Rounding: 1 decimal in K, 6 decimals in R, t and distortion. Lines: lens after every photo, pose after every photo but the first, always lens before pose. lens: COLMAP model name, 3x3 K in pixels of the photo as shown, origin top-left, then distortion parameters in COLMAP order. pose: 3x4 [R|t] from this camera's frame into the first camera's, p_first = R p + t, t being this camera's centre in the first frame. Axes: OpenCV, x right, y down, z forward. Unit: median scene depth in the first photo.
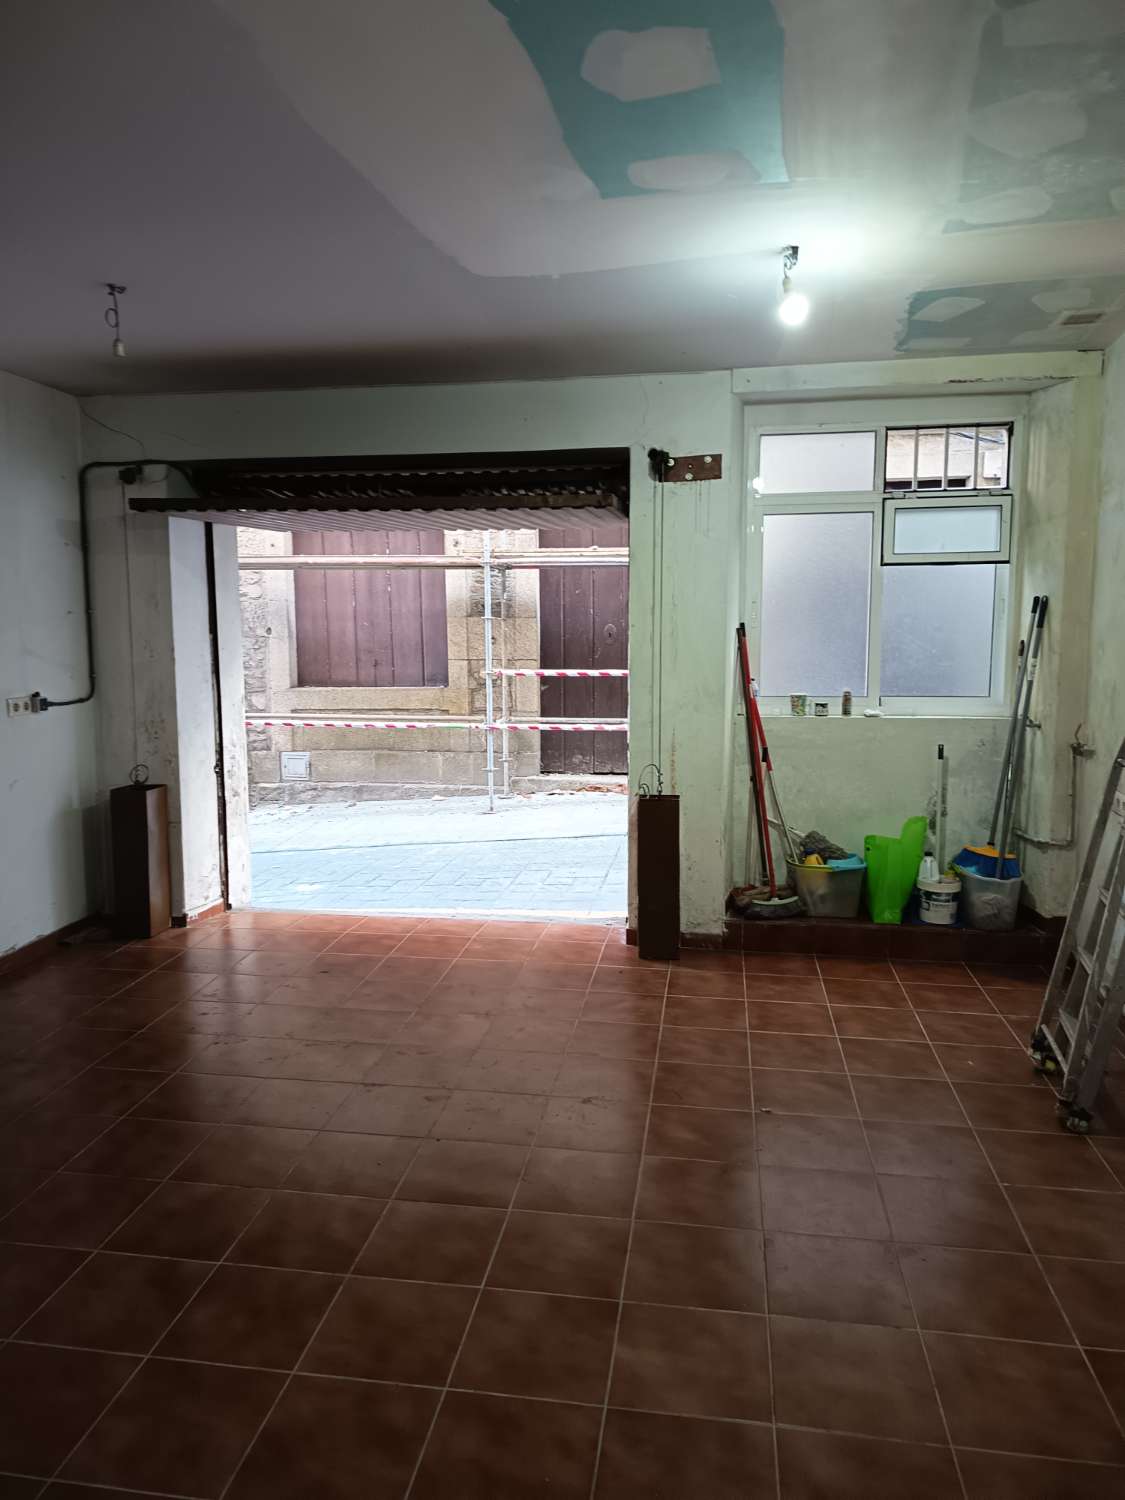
lens RADIAL K [[1016.2, 0, 562.3], [0, 1016.2, 737.0], [0, 0, 1]] dist [0.003401, -0.001828]
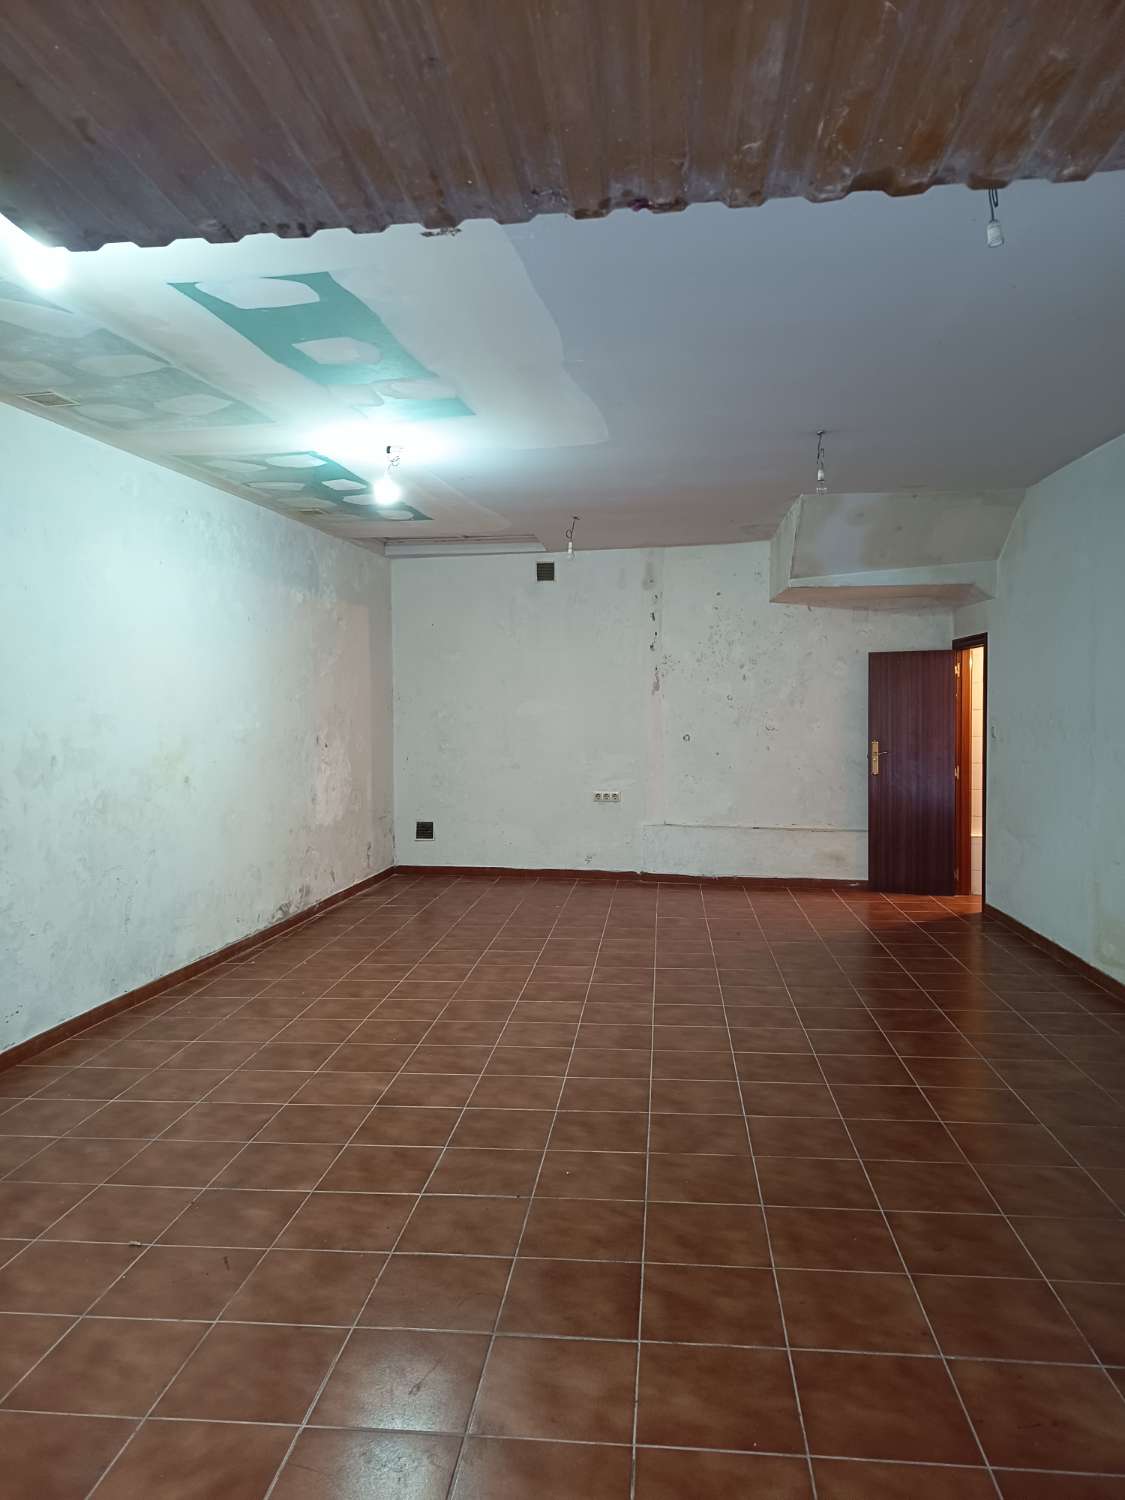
lens RADIAL K [[1016.2, 0, 562.3], [0, 1016.2, 737.0], [0, 0, 1]] dist [0.003401, -0.001828]
pose [[-0.998815, 0.014912, -0.046333, -0.176264], [0.007341, 0.987176, 0.159464, -0.264933], [0.048117, 0.158935, -0.986116, 2.649798]]
